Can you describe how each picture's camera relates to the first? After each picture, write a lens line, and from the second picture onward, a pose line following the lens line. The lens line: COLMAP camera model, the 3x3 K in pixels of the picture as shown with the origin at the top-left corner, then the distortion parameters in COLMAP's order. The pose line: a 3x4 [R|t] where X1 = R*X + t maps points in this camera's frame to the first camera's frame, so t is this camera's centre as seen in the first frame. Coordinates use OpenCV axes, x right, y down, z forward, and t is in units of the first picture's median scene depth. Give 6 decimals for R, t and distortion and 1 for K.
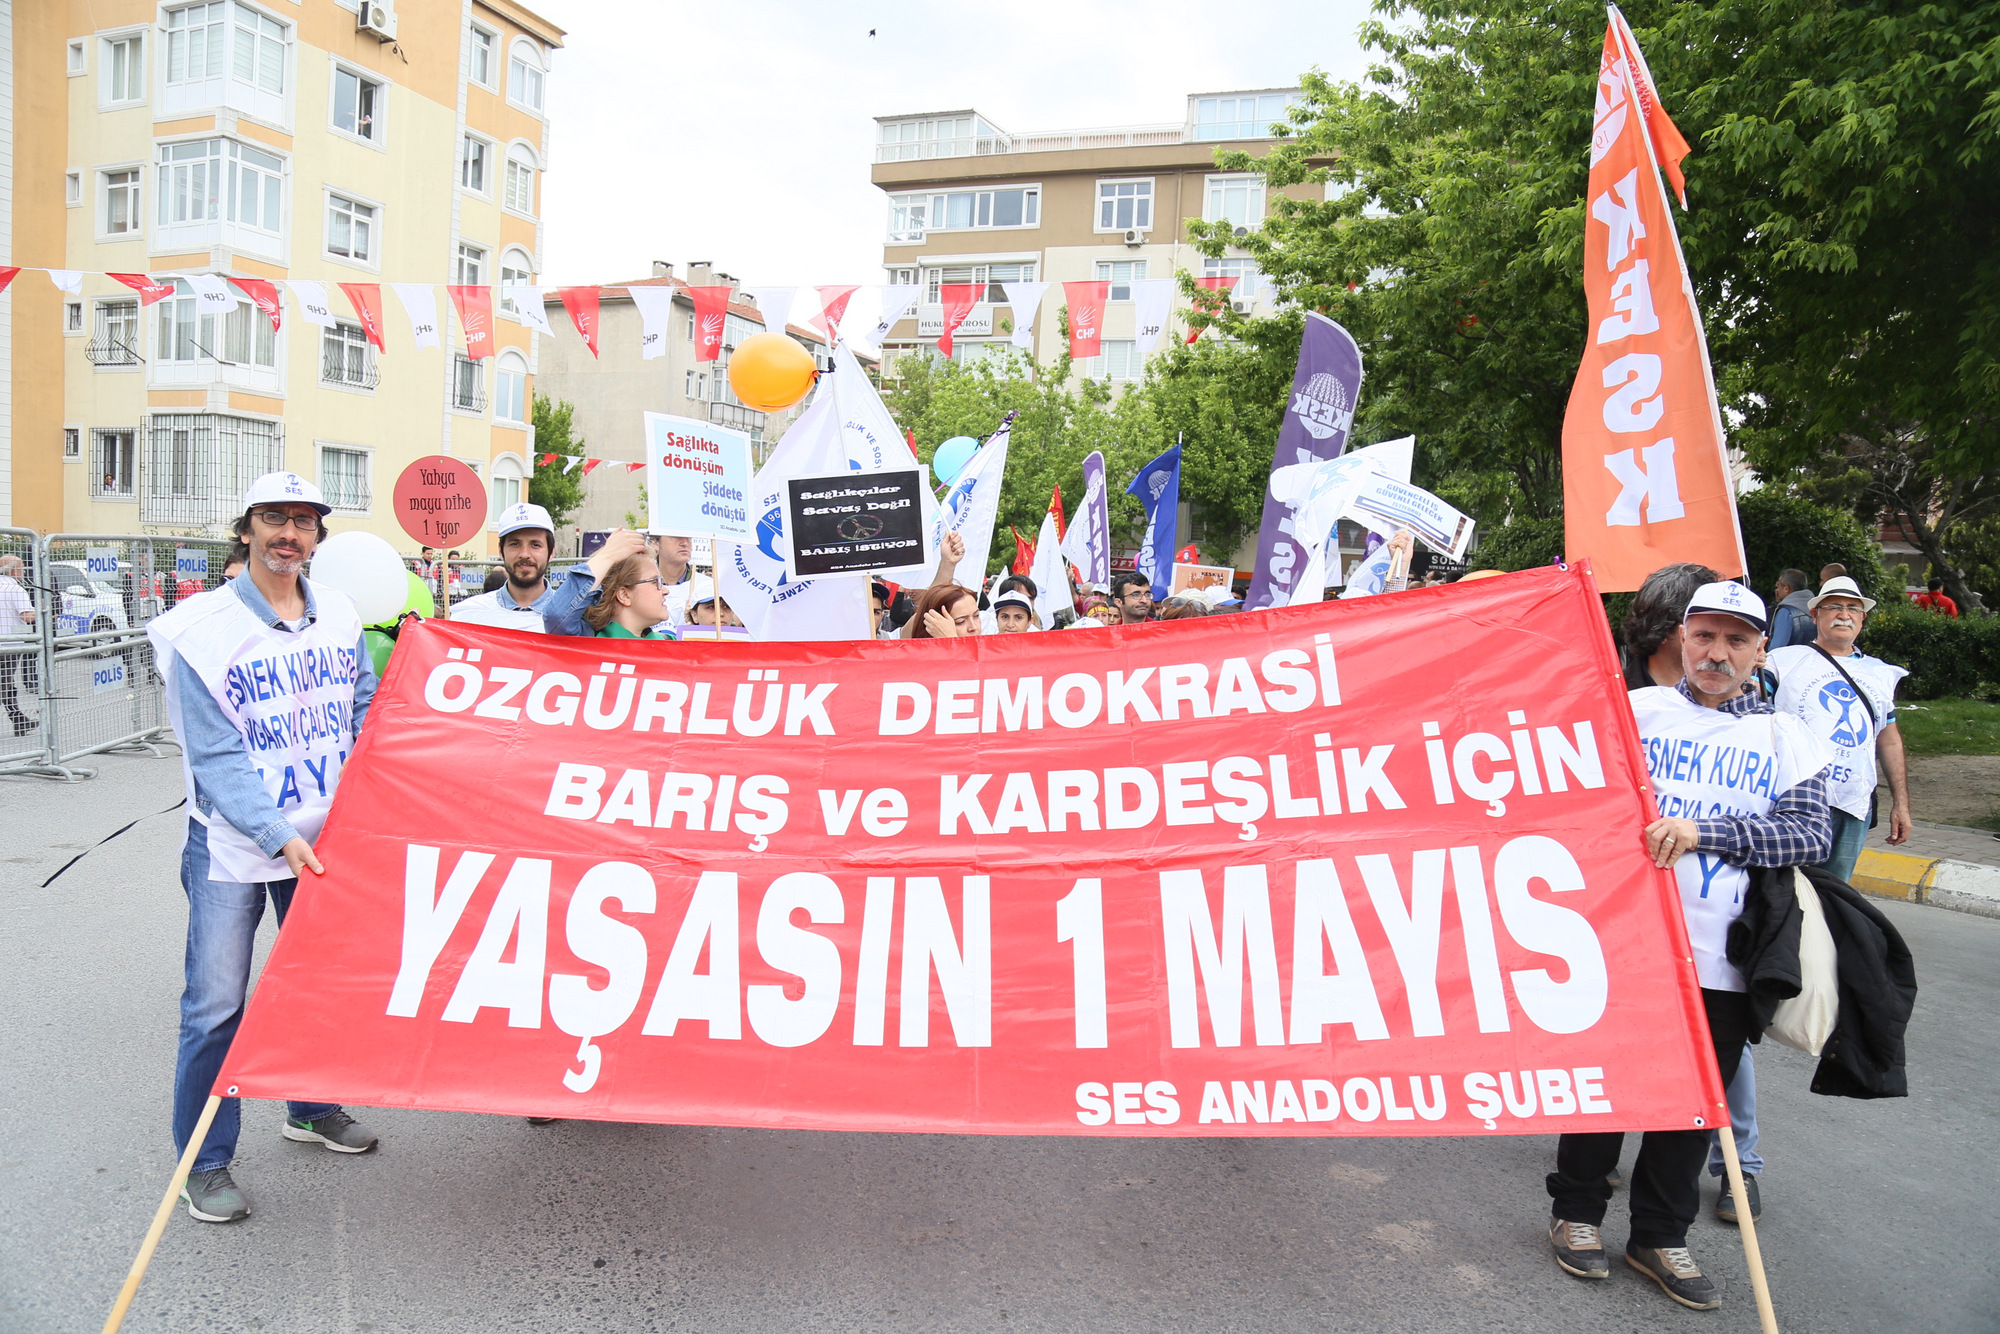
lens RADIAL K [[1370.1, 0, 988.8], [0, 1370.1, 680.3], [0, 0, 1]] dist [-0.117768, 0.068604]
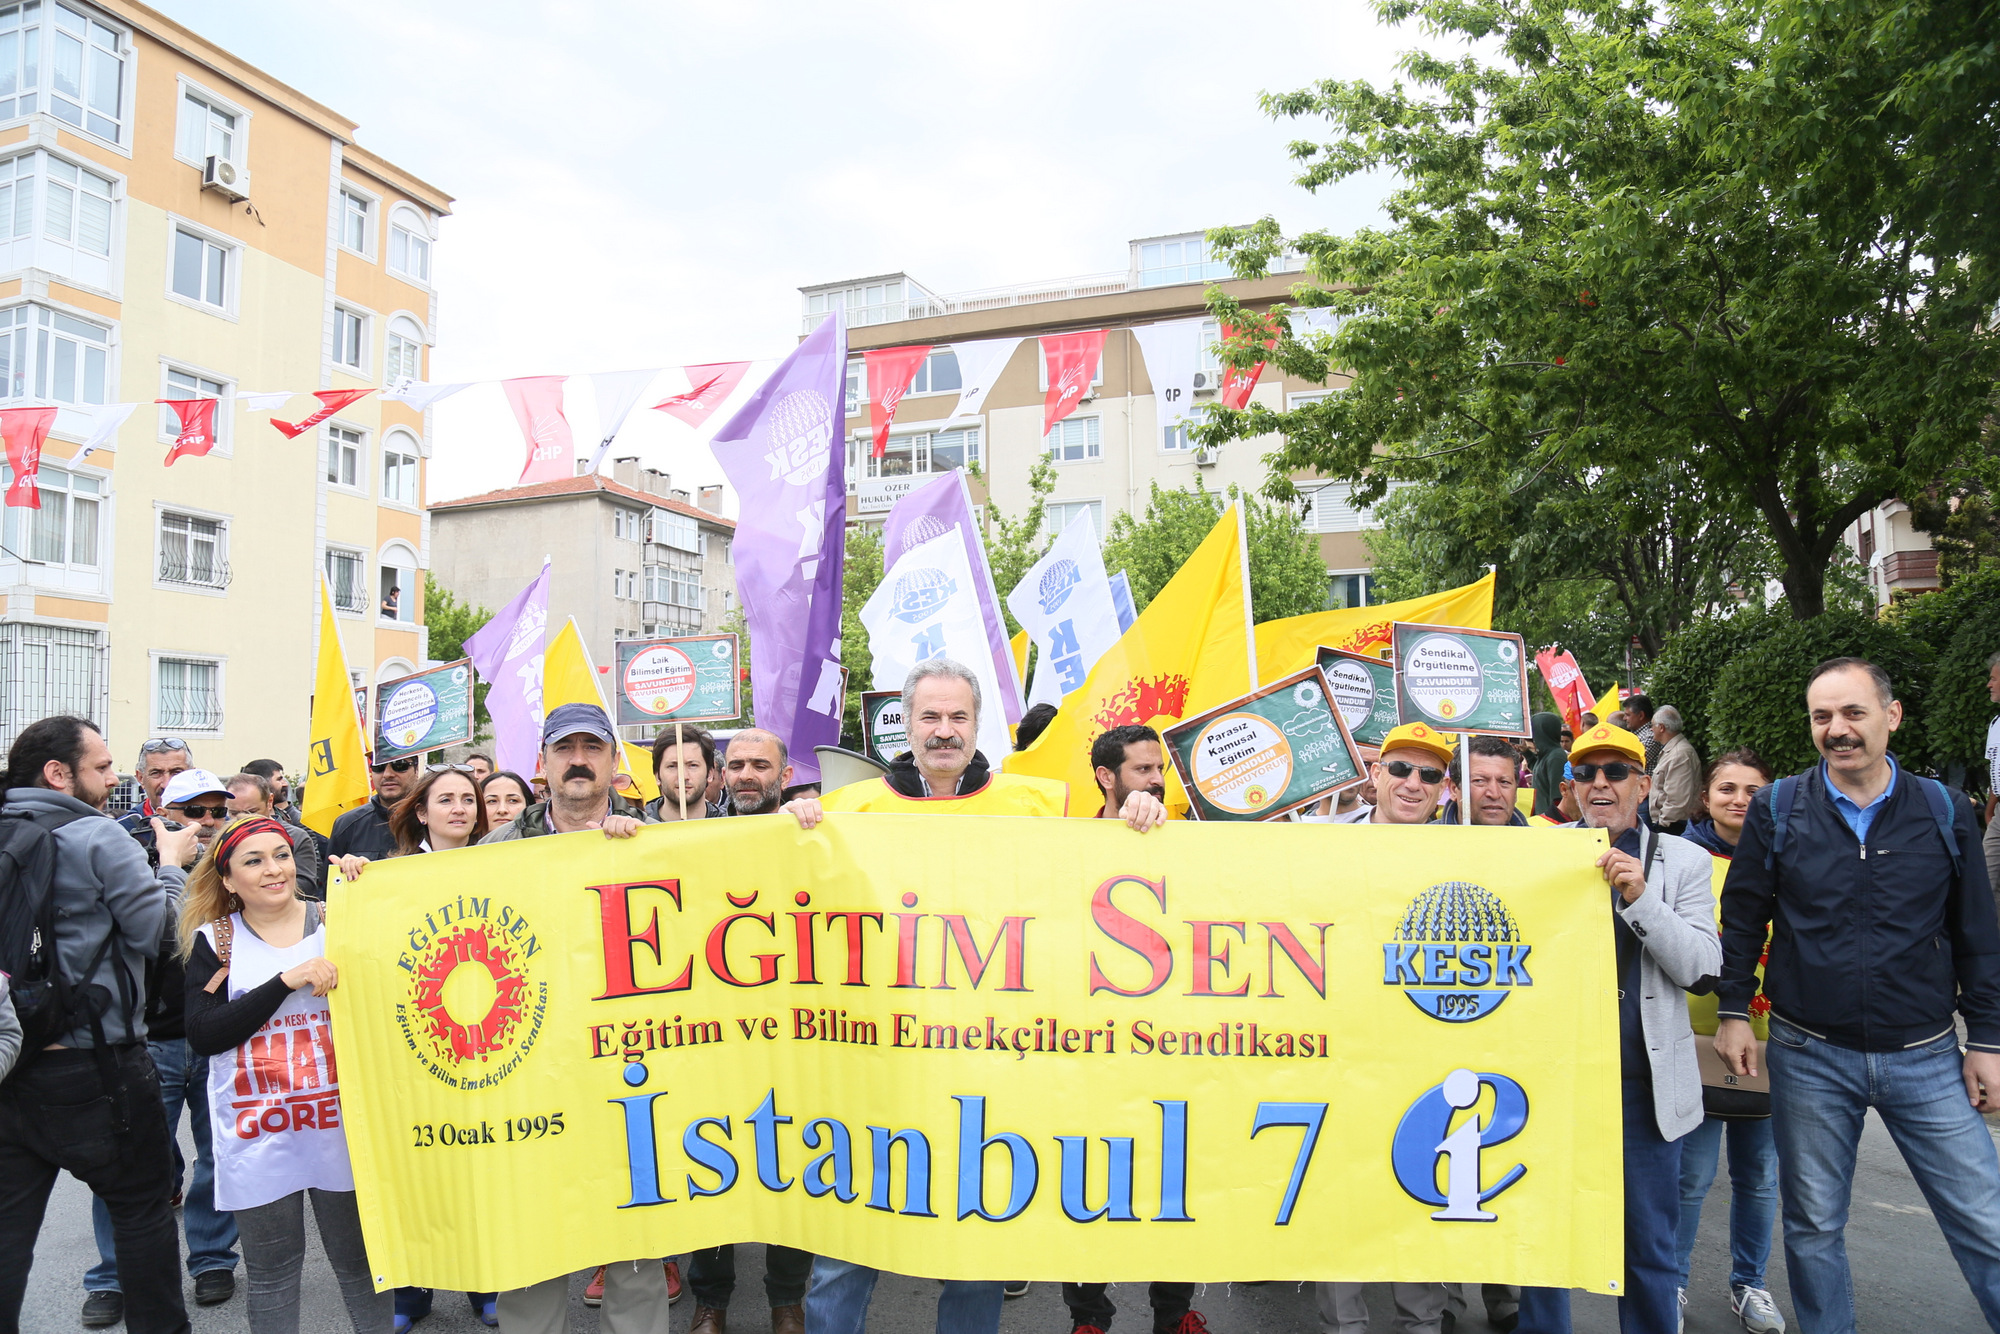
lens RADIAL K [[1370.1, 0, 986.7], [0, 1370.1, 679.7], [0, 0, 1]] dist [-0.117768, 0.068604]
pose [[0.997411, -0.064062, 0.032674, -0.003702], [0.068053, 0.987684, -0.140887, -0.006672], [-0.023246, 0.142745, 0.989486, 0.144429]]
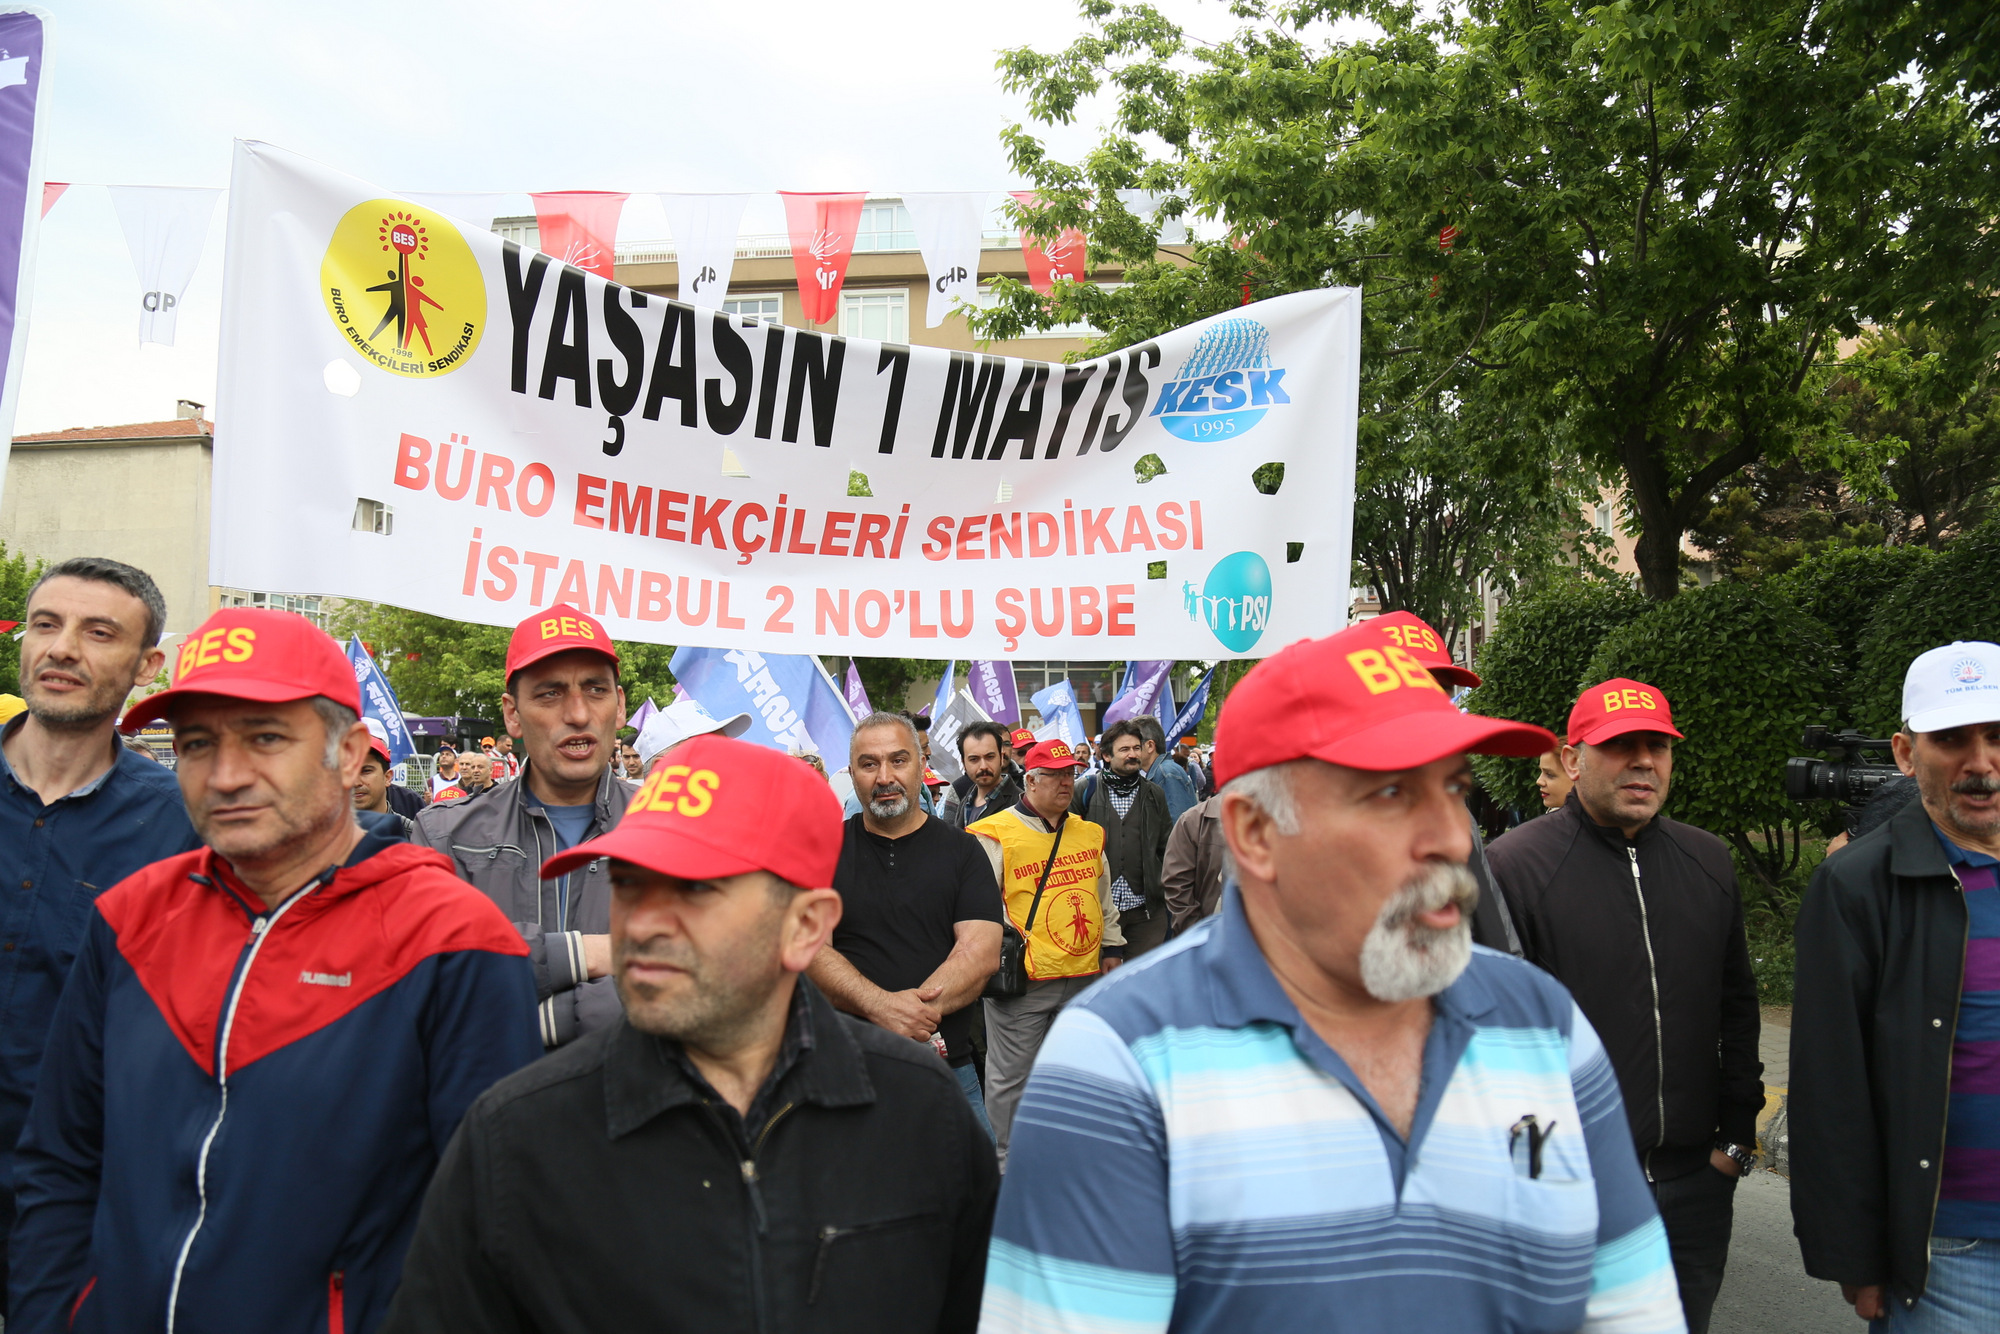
lens RADIAL K [[1370.1, 0, 986.1], [0, 1370.1, 676.1], [0, 0, 1]] dist [-0.117768, 0.068604]
pose [[0.959136, -0.037125, 0.280498, -0.009519], [0.073948, 0.989789, -0.121855, -0.011853], [-0.273110, 0.137618, 0.952088, 0.222800]]
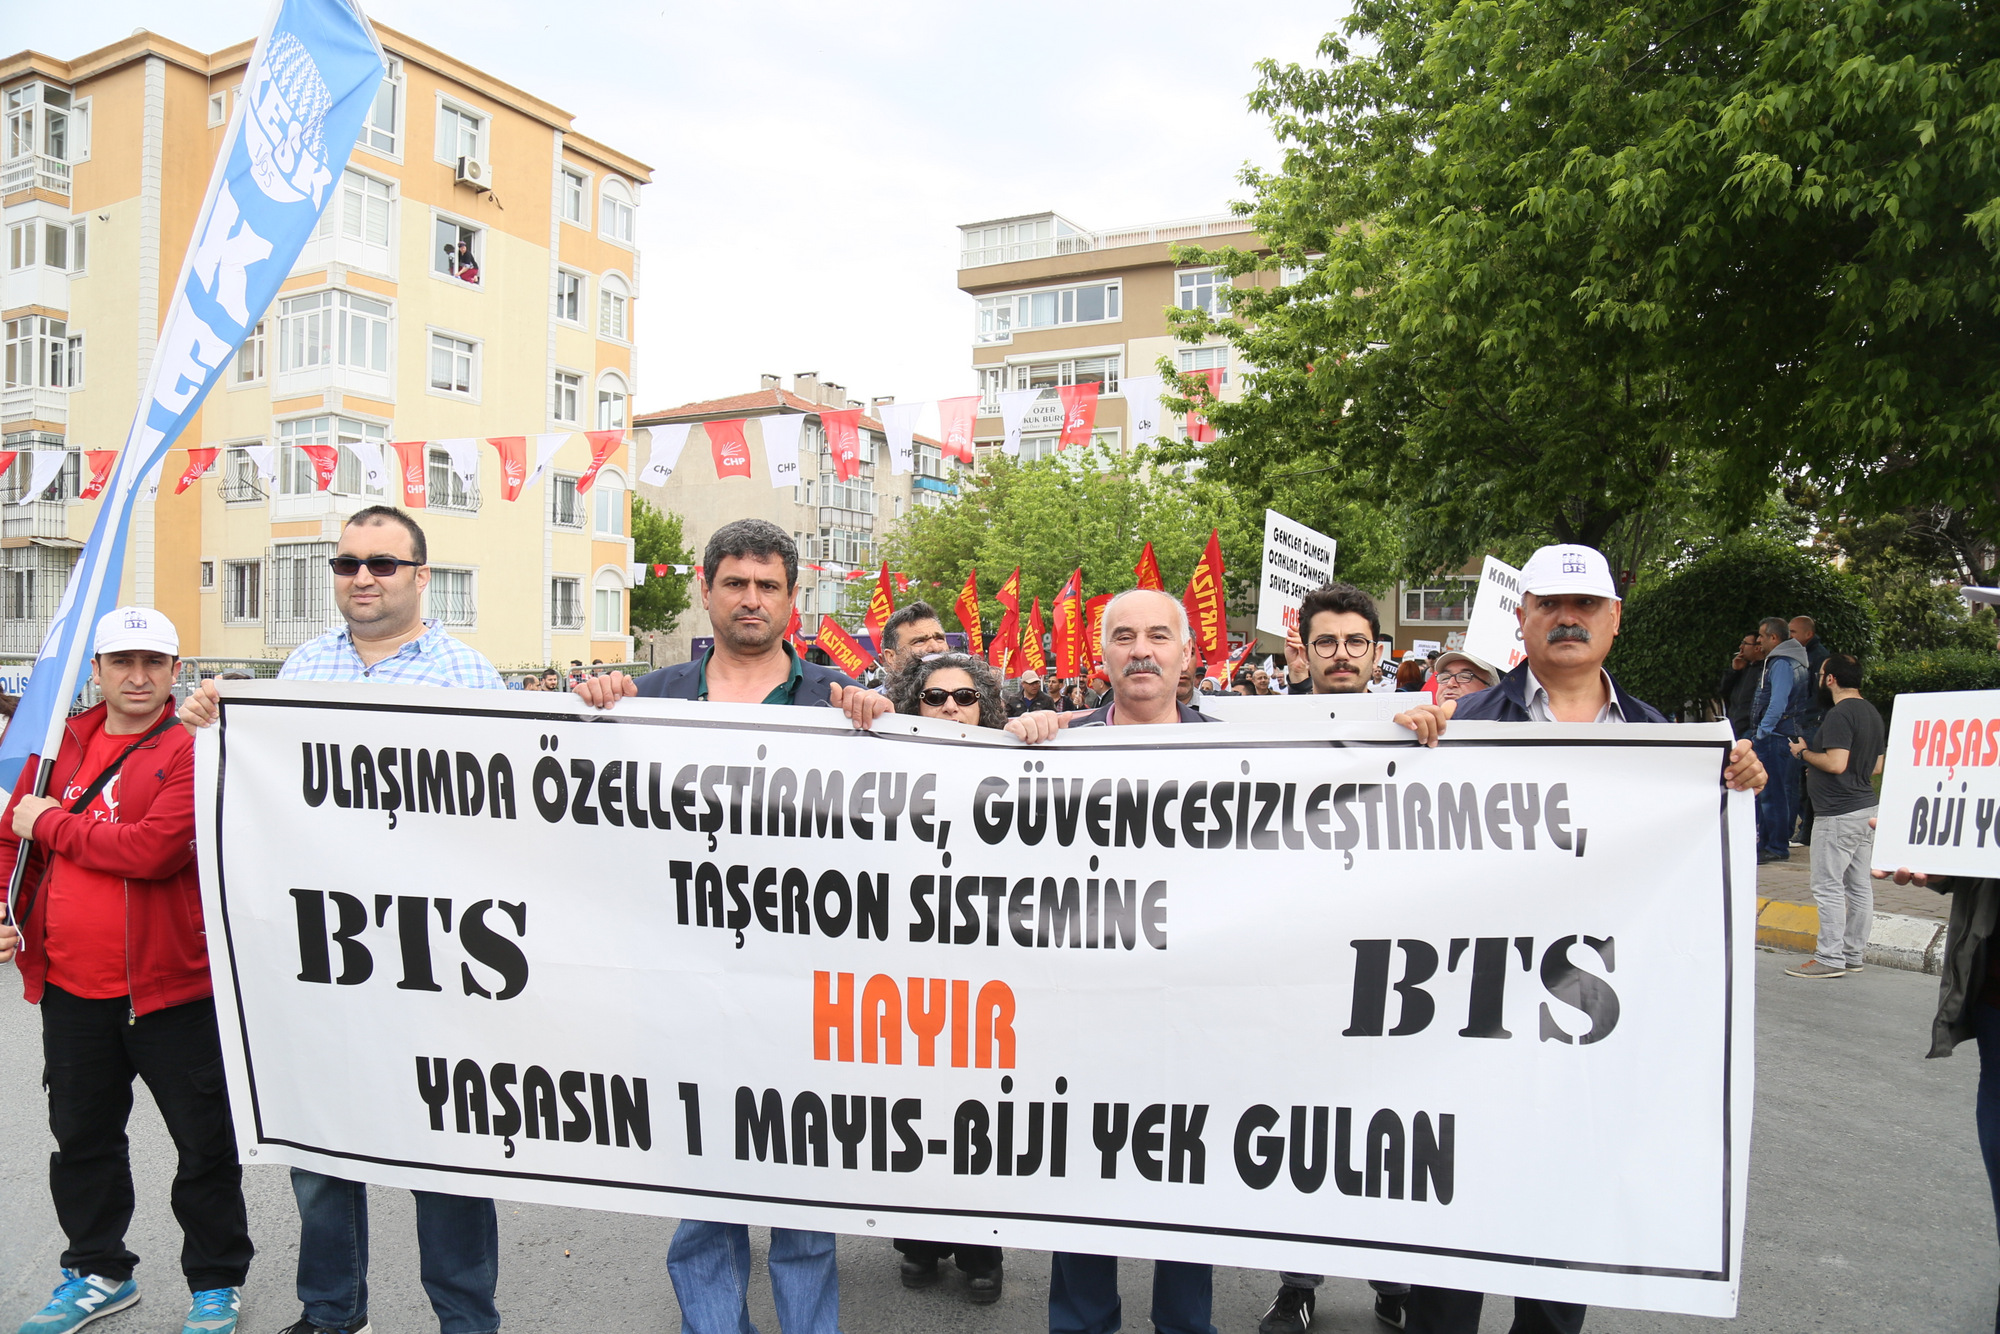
lens RADIAL K [[1370.1, 0, 985.8], [0, 1370.1, 679.6], [0, 0, 1]] dist [-0.117768, 0.068604]
pose [[0.993742, -0.040775, -0.103989, 0.045621], [0.033711, 0.997060, -0.068807, 0.002703], [0.106489, 0.064871, 0.992195, -0.012334]]
